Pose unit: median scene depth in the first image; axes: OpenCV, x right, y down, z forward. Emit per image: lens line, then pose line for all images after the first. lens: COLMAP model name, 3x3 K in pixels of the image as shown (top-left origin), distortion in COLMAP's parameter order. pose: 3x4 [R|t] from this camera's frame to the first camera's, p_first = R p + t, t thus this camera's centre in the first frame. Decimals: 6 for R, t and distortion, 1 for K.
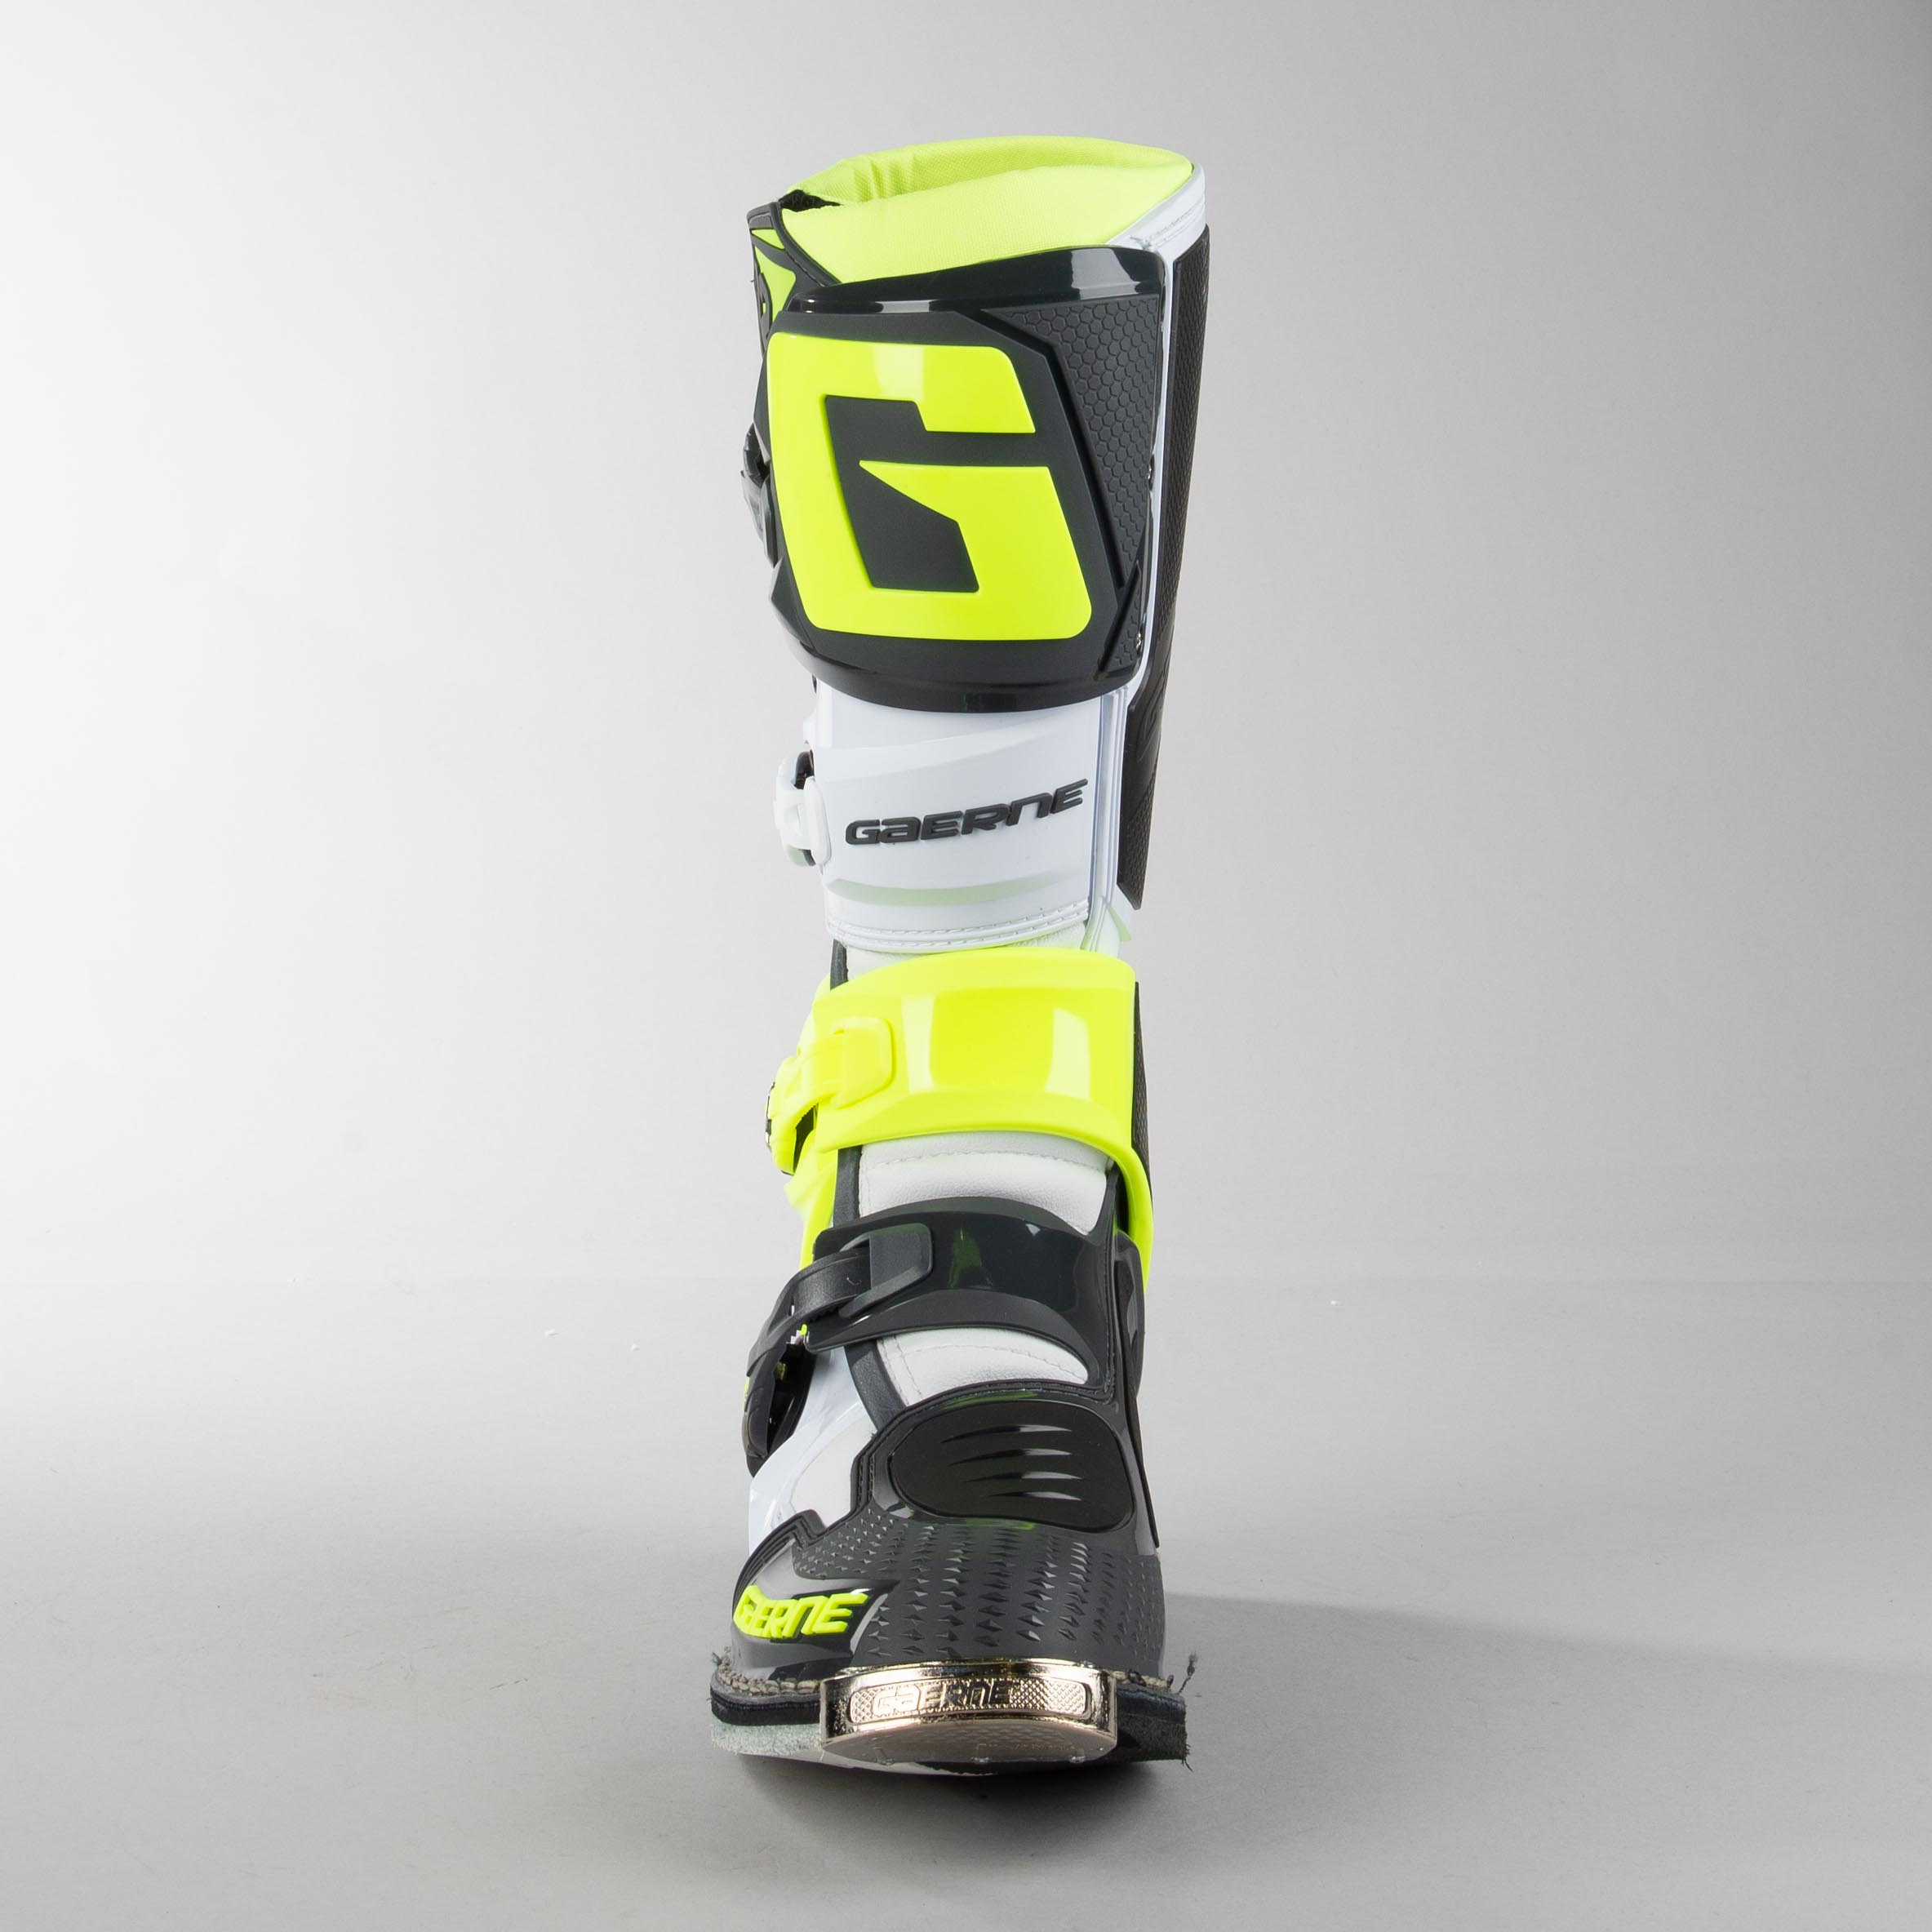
lens RADIAL K [[4410.1, 0, 961.0], [0, 4410.1, 907.8], [0, 0, 1]] dist [0.170561, 0.000000]
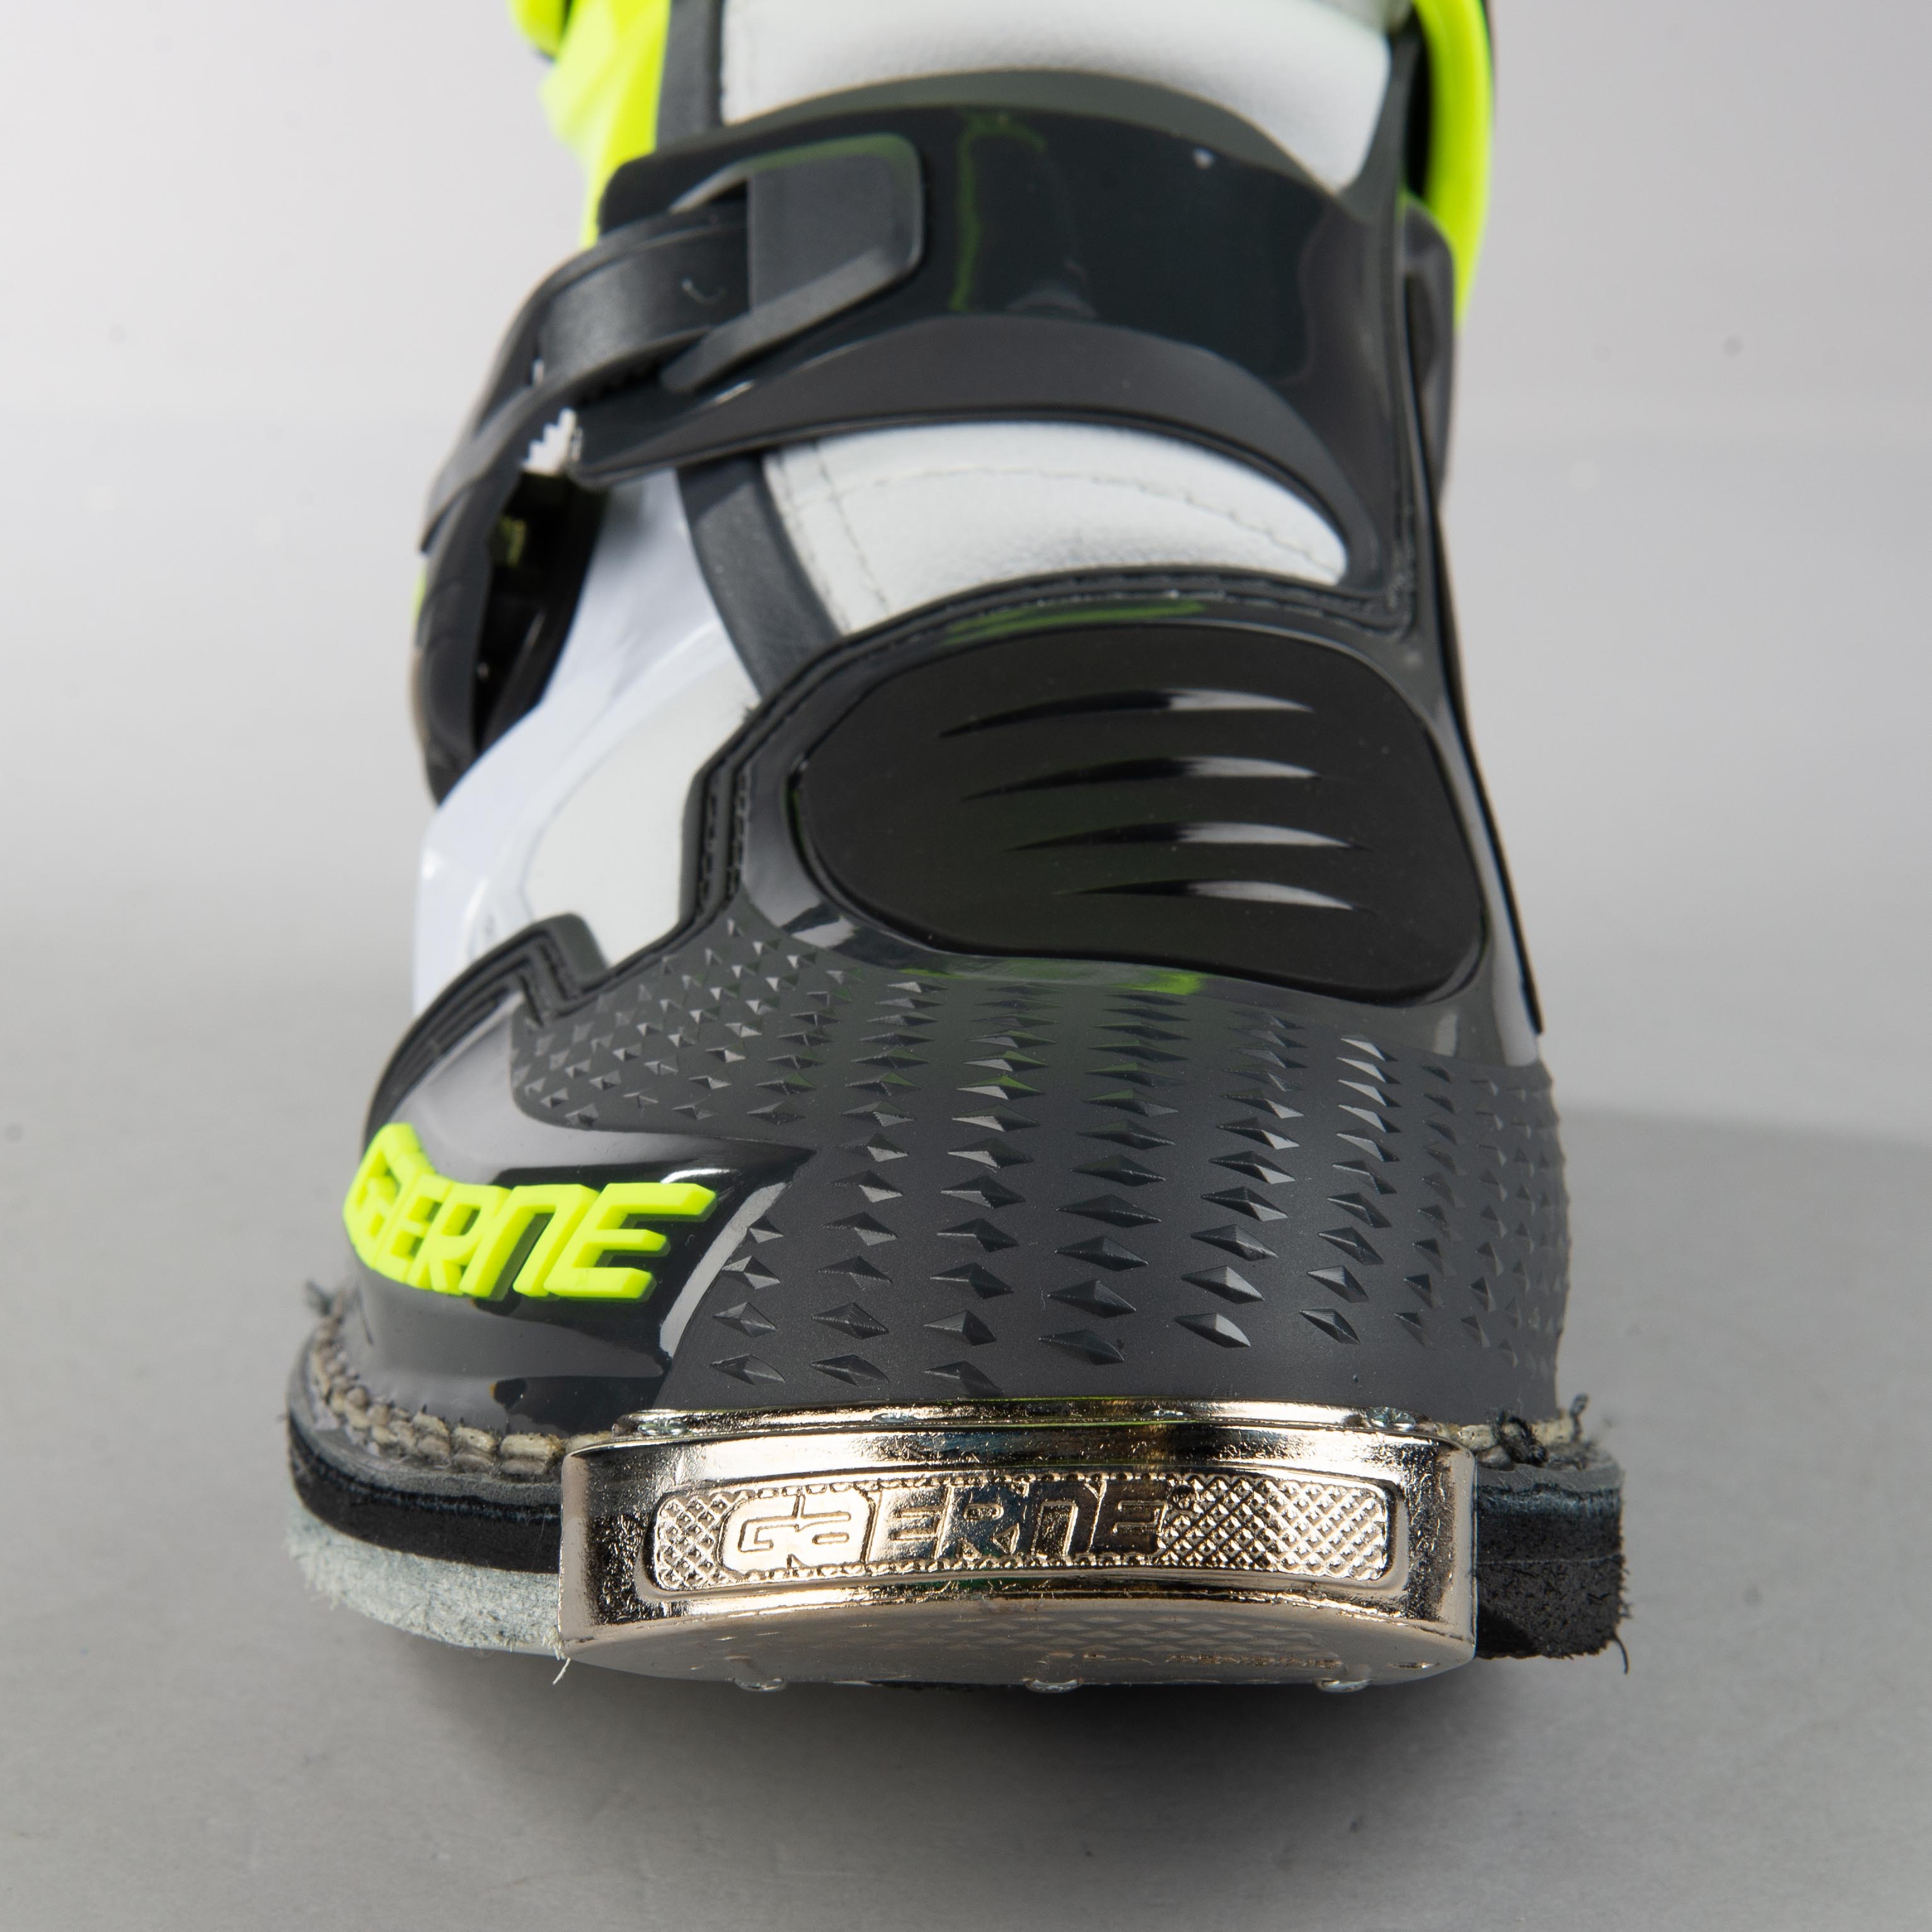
lens RADIAL K [[4429.9, 0, 949.9], [0, 4429.9, 963.6], [0, 0, 1]] dist [0.330810, 0.000000]
pose [[0.999687, 0.020596, 0.014168, -0.008516], [-0.022632, 0.986372, 0.162970, 0.082297], [-0.010618, -0.163239, 0.986529, 0.656711]]
